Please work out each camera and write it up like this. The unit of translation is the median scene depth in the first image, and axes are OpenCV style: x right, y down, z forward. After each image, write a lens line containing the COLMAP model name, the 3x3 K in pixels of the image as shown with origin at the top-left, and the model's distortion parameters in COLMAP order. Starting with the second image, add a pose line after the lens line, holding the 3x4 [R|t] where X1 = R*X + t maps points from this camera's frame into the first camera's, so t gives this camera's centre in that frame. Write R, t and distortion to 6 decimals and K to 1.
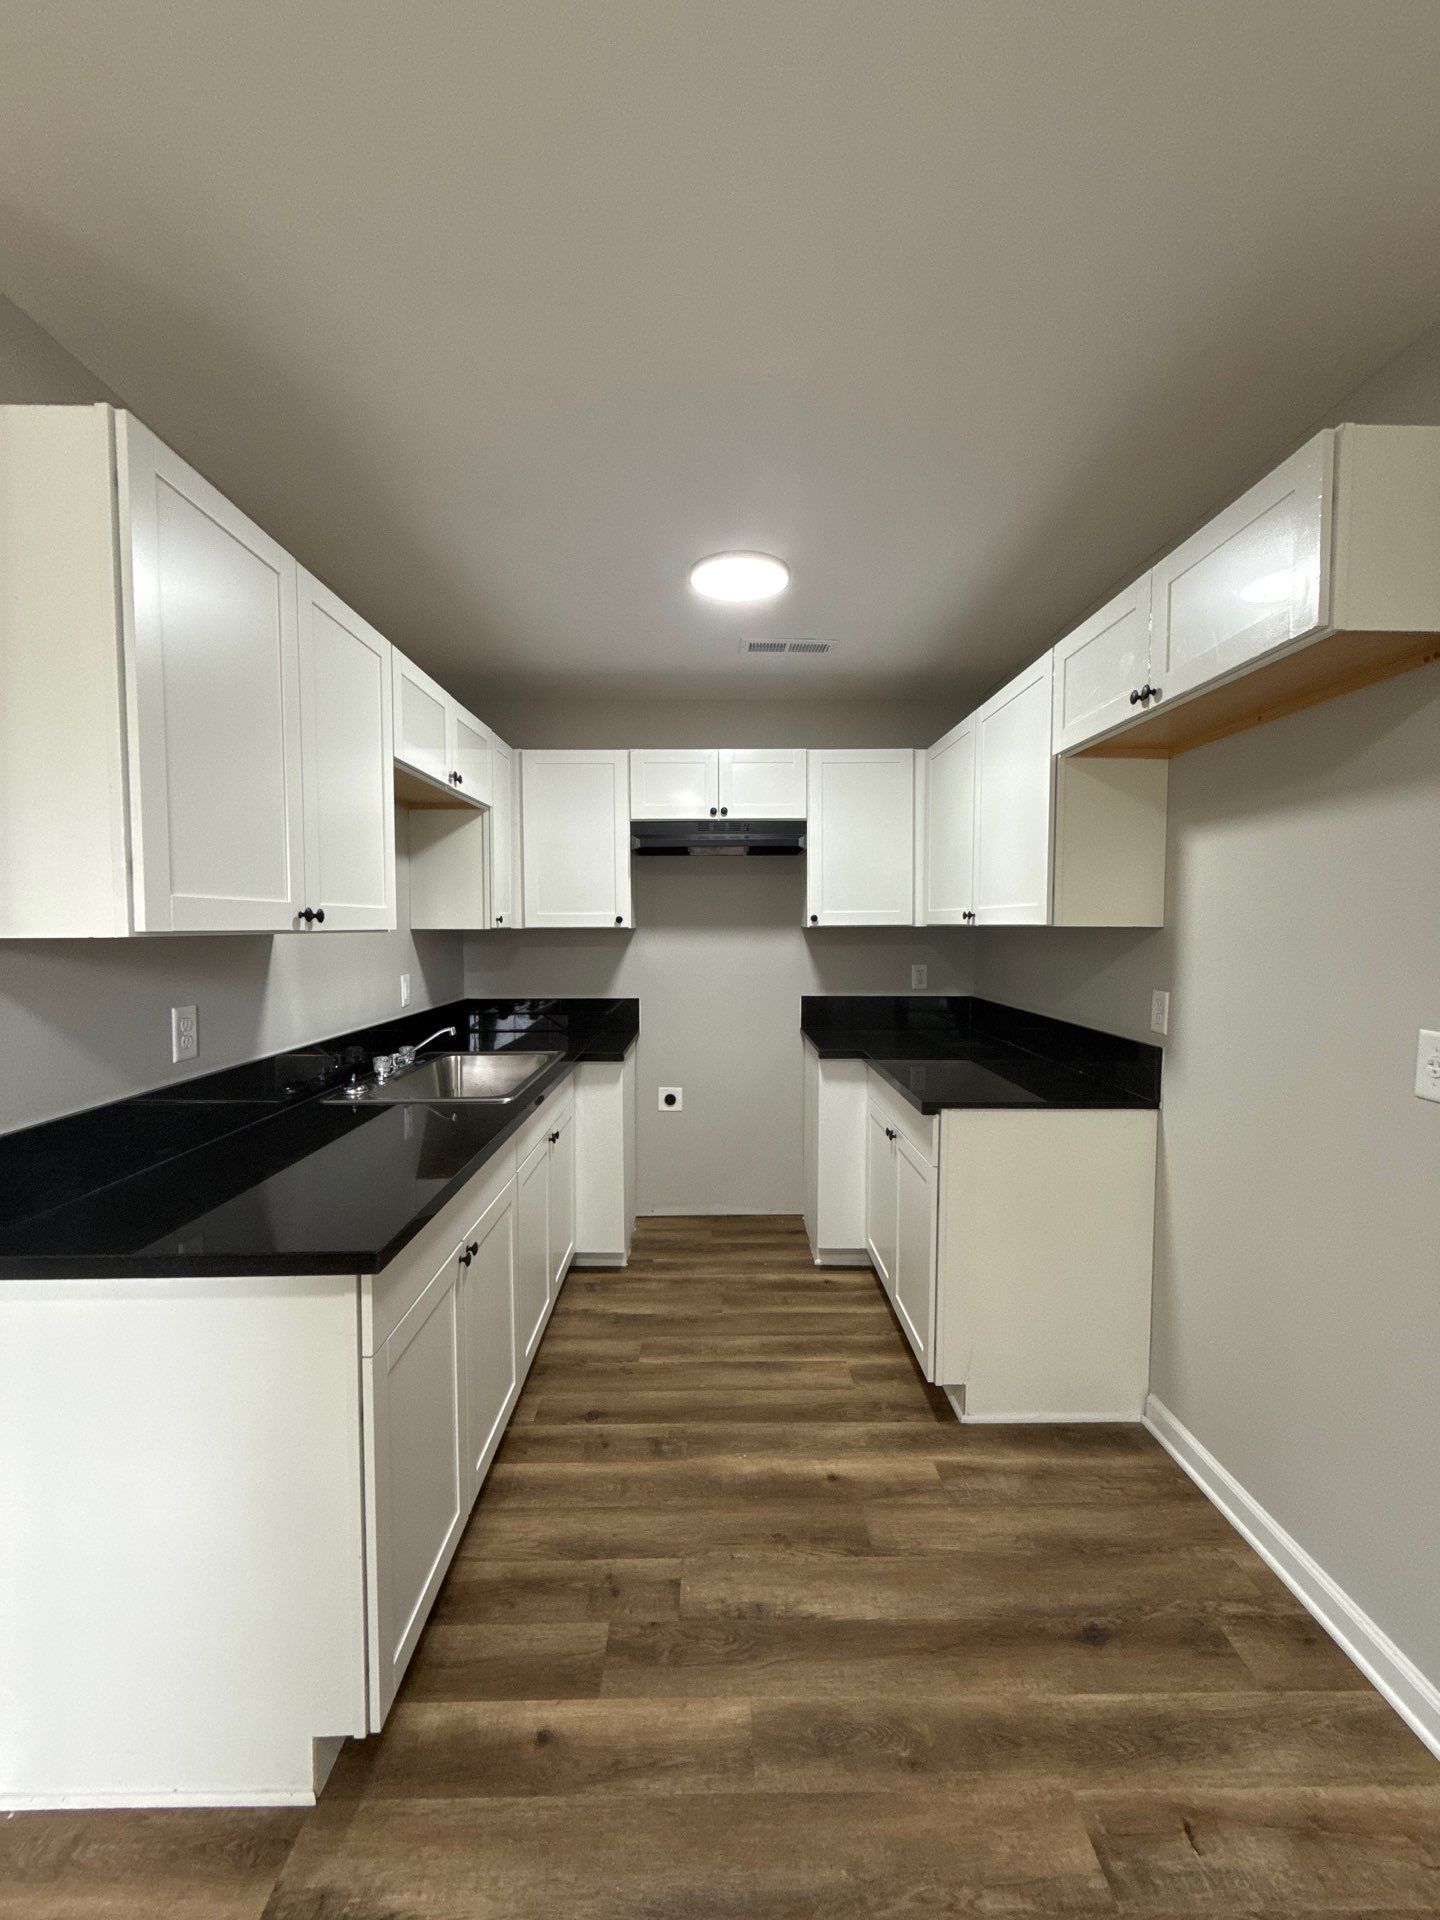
lens RADIAL K [[760.7, 0, 720.0], [0, 760.7, 960.0], [0, 0, 1]] dist [0.000934, 0.000463]
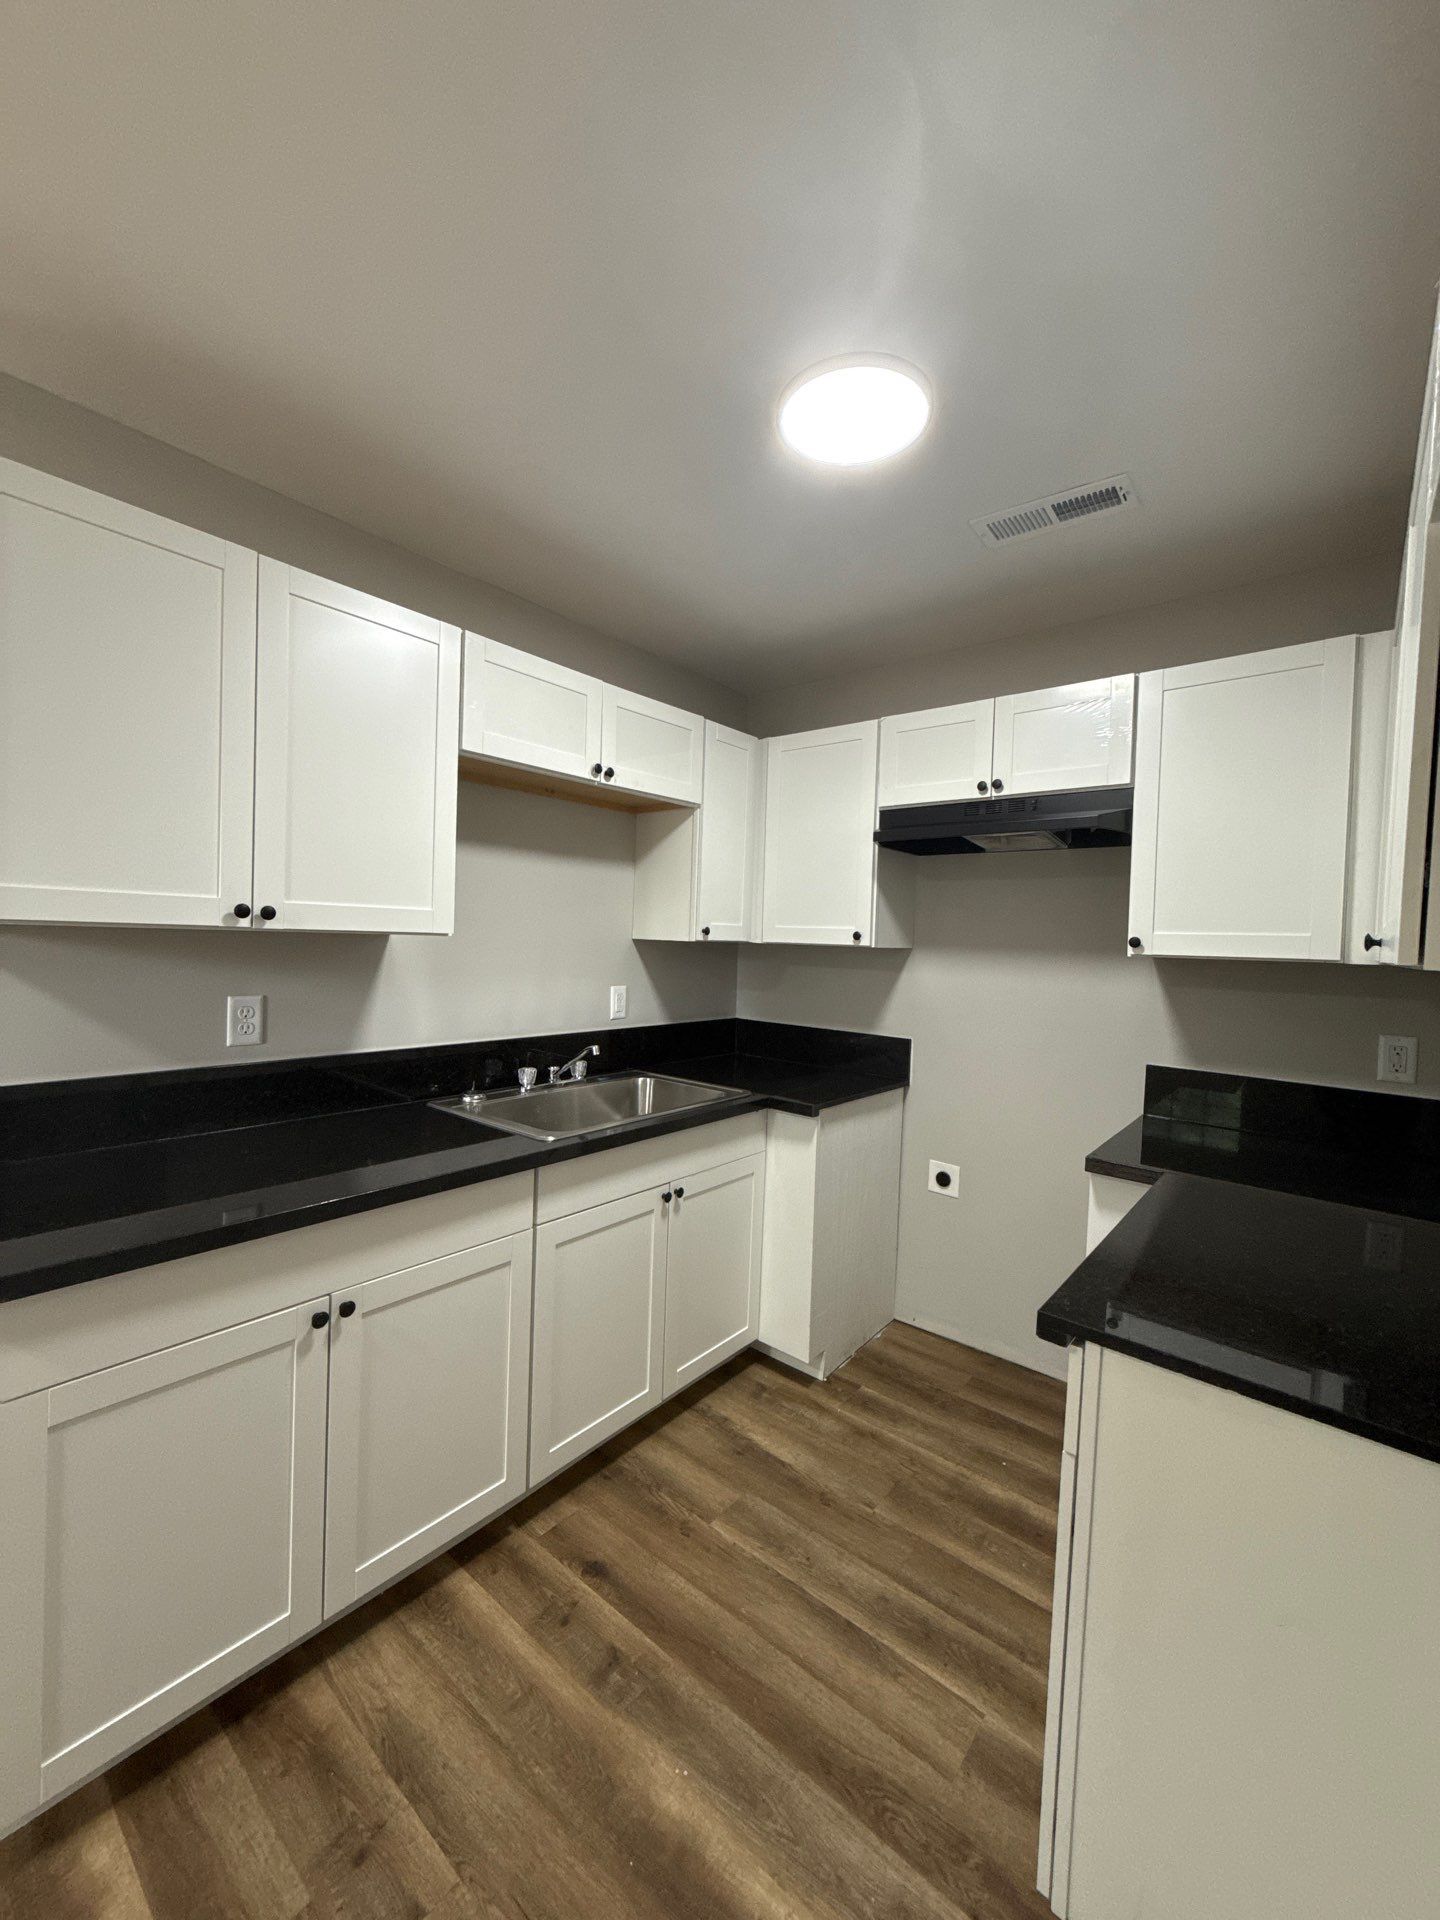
lens RADIAL K [[760.7, 0, 720.0], [0, 760.7, 960.0], [0, 0, 1]] dist [0.000934, 0.000463]
pose [[0.764663, 0.047249, -0.642696, 0.315800], [-0.065473, 0.997844, -0.004540, -0.018290], [0.641096, 0.045551, 0.766108, 0.366290]]
